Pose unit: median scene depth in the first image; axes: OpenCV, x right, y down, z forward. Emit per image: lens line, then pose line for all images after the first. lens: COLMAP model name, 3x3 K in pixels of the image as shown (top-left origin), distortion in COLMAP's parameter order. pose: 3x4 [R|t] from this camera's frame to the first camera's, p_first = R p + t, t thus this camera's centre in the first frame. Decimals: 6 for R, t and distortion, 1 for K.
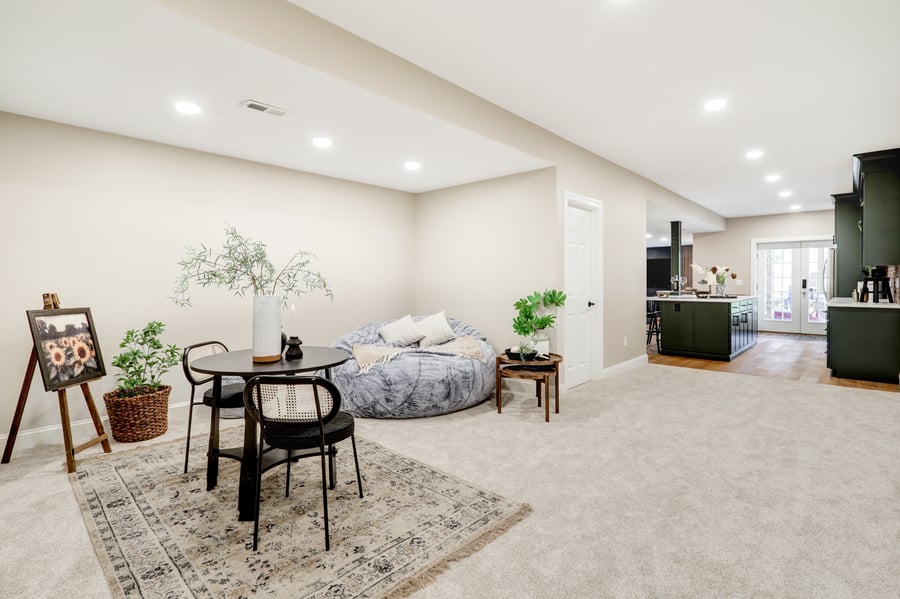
lens RADIAL K [[429.0, 0, 447.4], [0, 429.0, 284.6], [0, 0, 1]] dist [-0.000647, -0.000468]
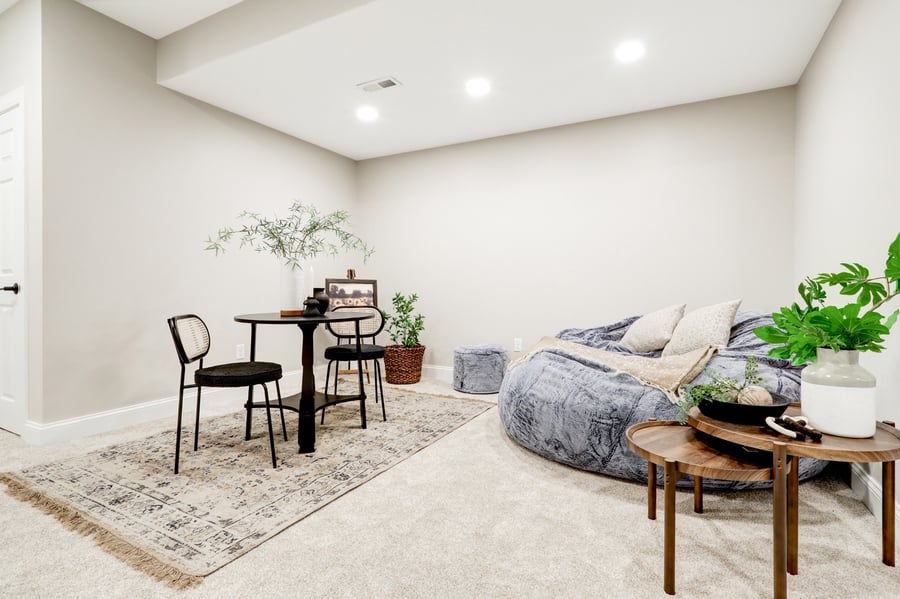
lens RADIAL K [[433.8, 0, 449.7], [0, 433.8, 303.2], [0, 0, 1]] dist [0.002027, 0.000835]
pose [[0.270116, 0.034466, -0.962211, 0.681673], [-0.003759, 0.999389, 0.034742, 0.089103], [0.962821, -0.005768, 0.270080, 0.950046]]
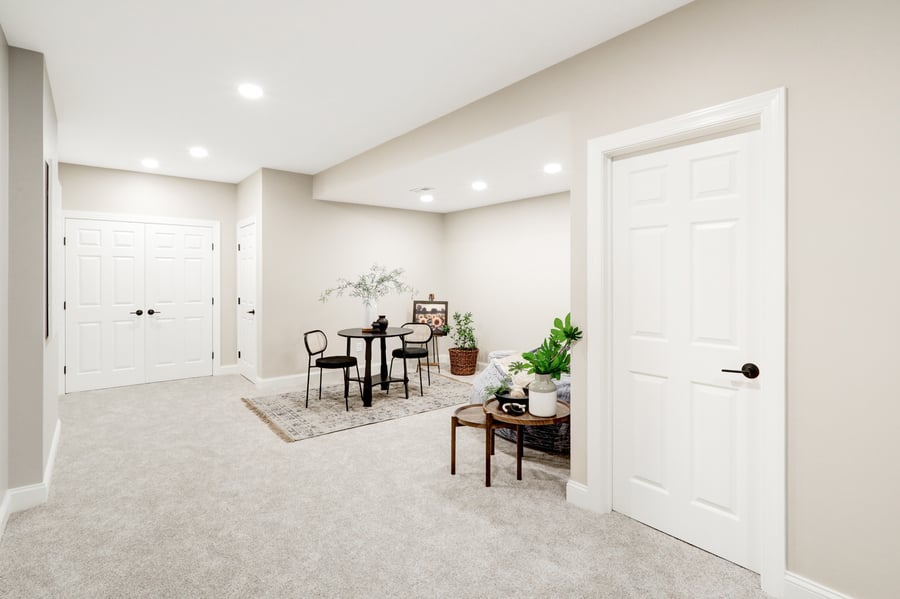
lens RADIAL K [[433.8, 0, 449.7], [0, 433.8, 303.2], [0, 0, 1]] dist [0.002027, 0.000835]
pose [[-0.127672, 0.057095, -0.990172, 1.333490], [0.000724, 0.998347, 0.057473, -0.061991], [0.991816, 0.006621, -0.127502, 1.425421]]
